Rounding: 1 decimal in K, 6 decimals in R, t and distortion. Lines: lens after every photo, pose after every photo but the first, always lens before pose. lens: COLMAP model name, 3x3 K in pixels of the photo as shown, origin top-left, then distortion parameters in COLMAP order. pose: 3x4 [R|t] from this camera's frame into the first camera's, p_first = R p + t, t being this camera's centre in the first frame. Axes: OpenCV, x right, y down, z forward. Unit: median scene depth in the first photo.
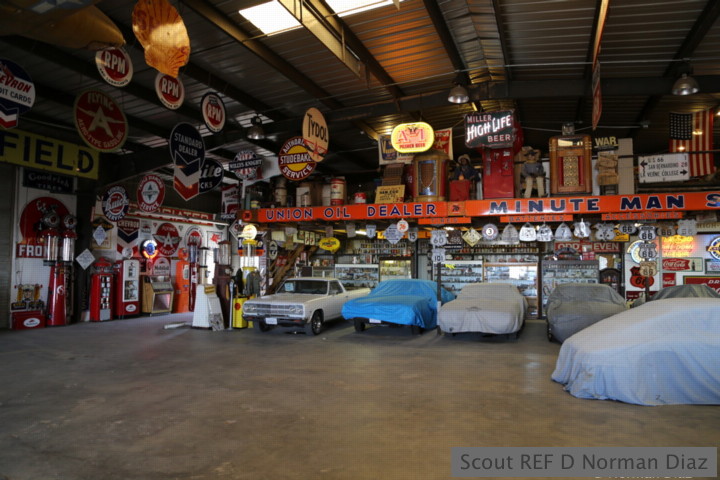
lens RADIAL K [[493.4, 0, 364.0], [0, 493.4, 239.0], [0, 0, 1]] dist [-0.121265, 0.073024]
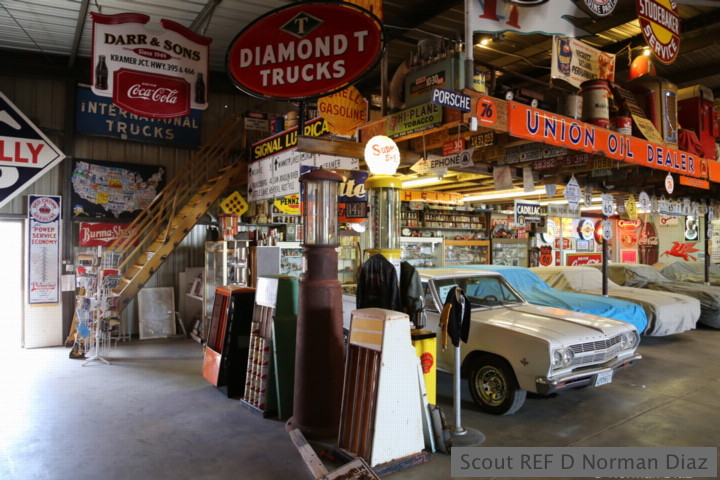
lens RADIAL K [[493.4, 0, 364.0], [0, 493.4, 239.0], [0, 0, 1]] dist [-0.121265, 0.073024]
pose [[0.568242, 0.006037, 0.822840, -0.534662], [-0.043979, 0.998767, 0.023043, 0.039821], [-0.821686, -0.049282, 0.567806, 0.782734]]
